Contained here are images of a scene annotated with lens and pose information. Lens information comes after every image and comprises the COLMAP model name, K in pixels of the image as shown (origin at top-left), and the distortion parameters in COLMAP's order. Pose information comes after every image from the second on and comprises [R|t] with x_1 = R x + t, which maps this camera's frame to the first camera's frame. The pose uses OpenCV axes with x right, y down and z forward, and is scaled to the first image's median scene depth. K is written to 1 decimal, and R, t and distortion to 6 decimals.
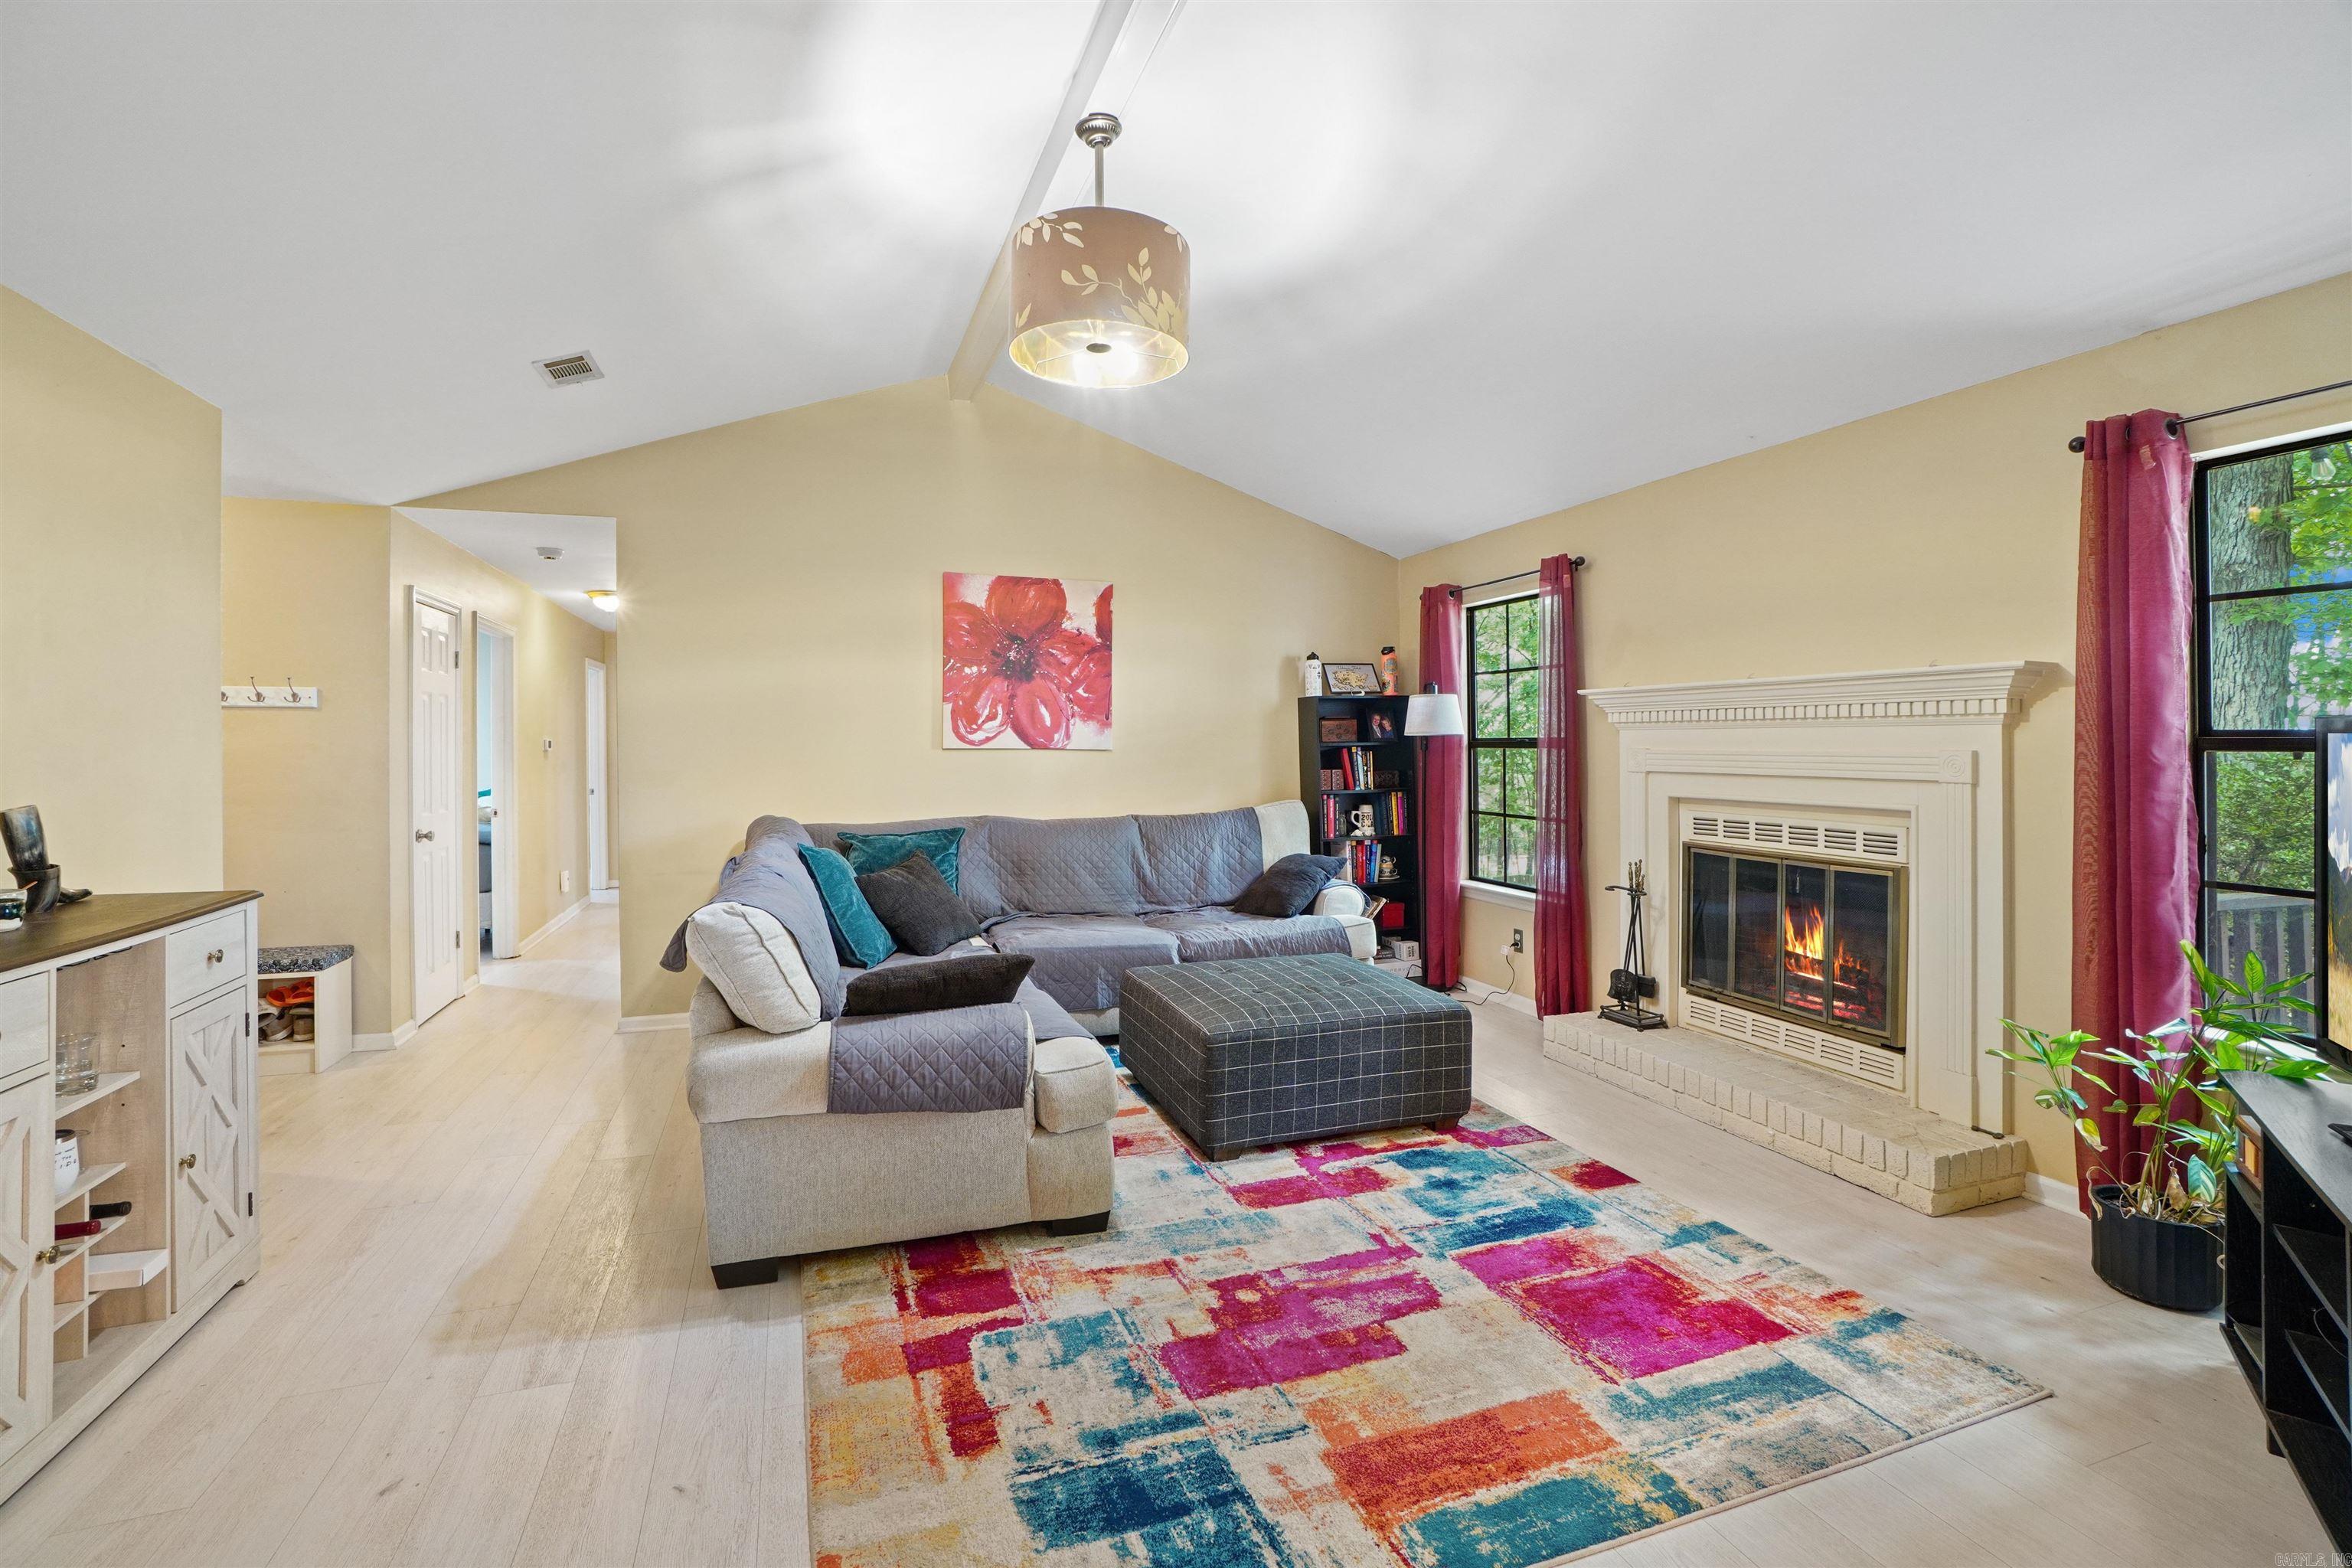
lens RADIAL K [[1049.5, 0, 1172.4], [0, 1049.5, 732.8], [0, 0, 1]] dist [-0.000470, -0.000004]
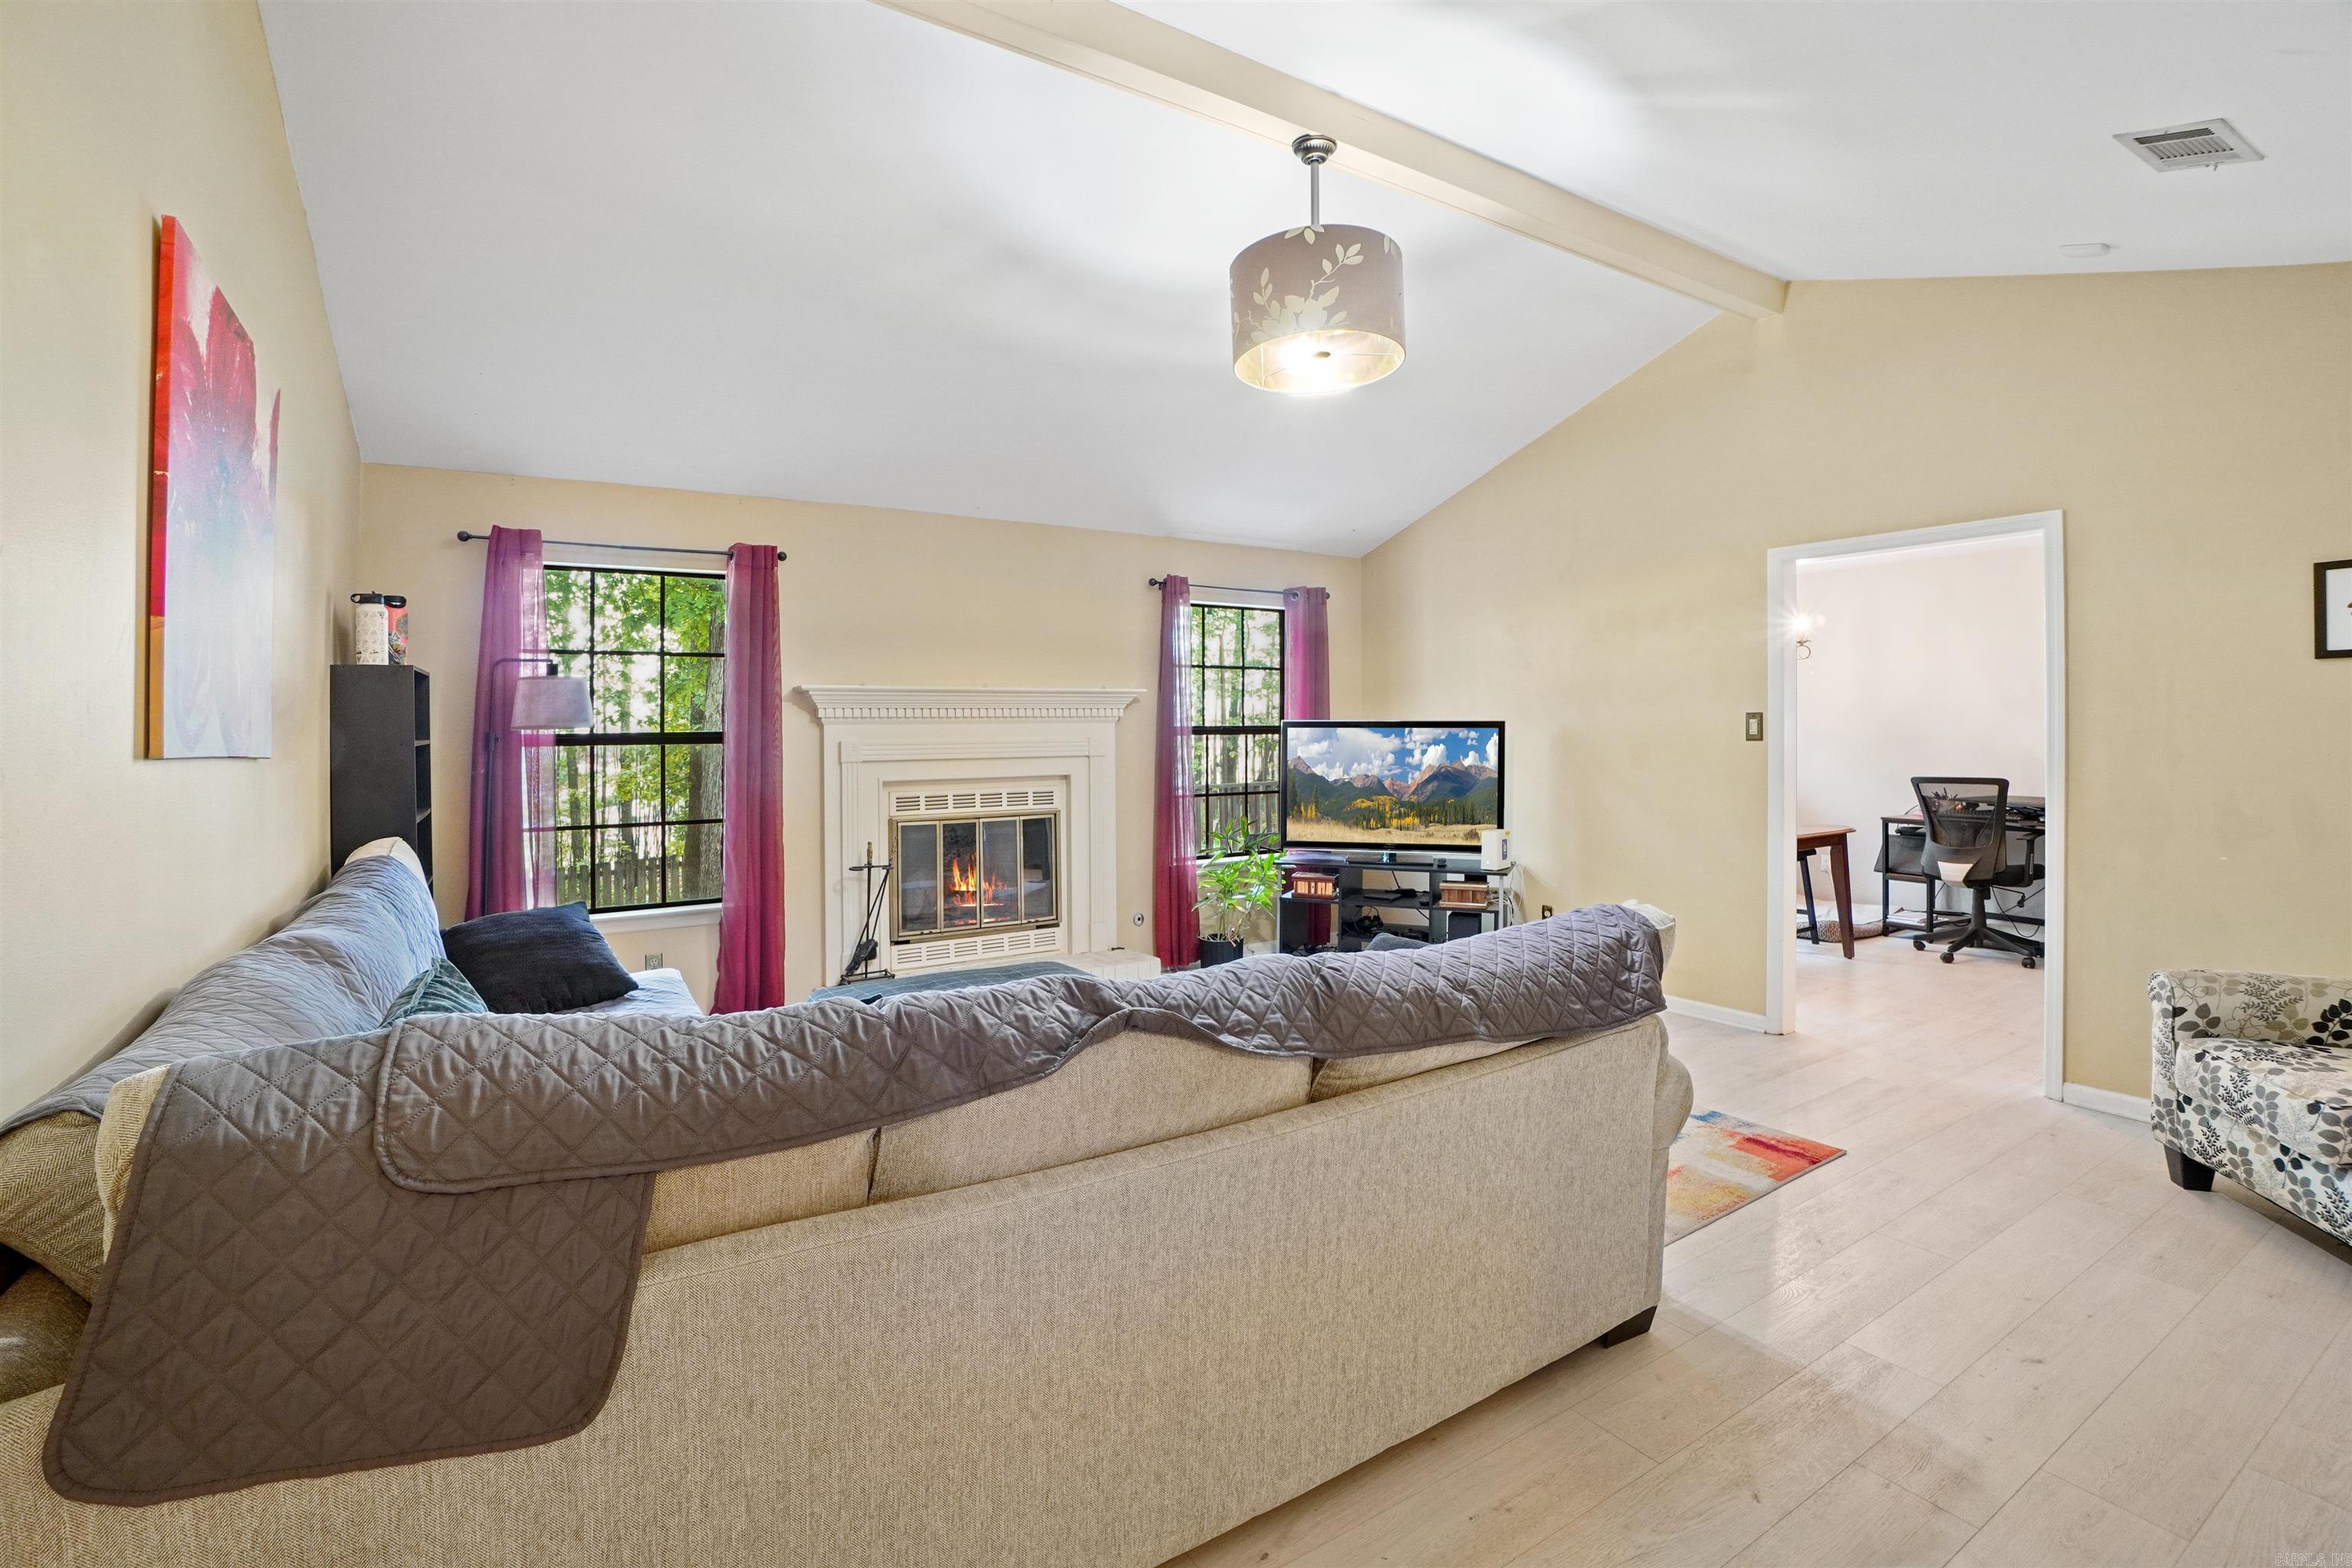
lens RADIAL K [[1049.5, 0, 1172.4], [0, 1049.5, 732.8], [0, 0, 1]] dist [-0.000470, -0.000004]
pose [[-0.218138, -0.001742, 0.975916, -0.789210], [0.000228, 0.999998, 0.001836, 0.004847], [-0.975918, 0.000623, -0.218137, 1.016598]]
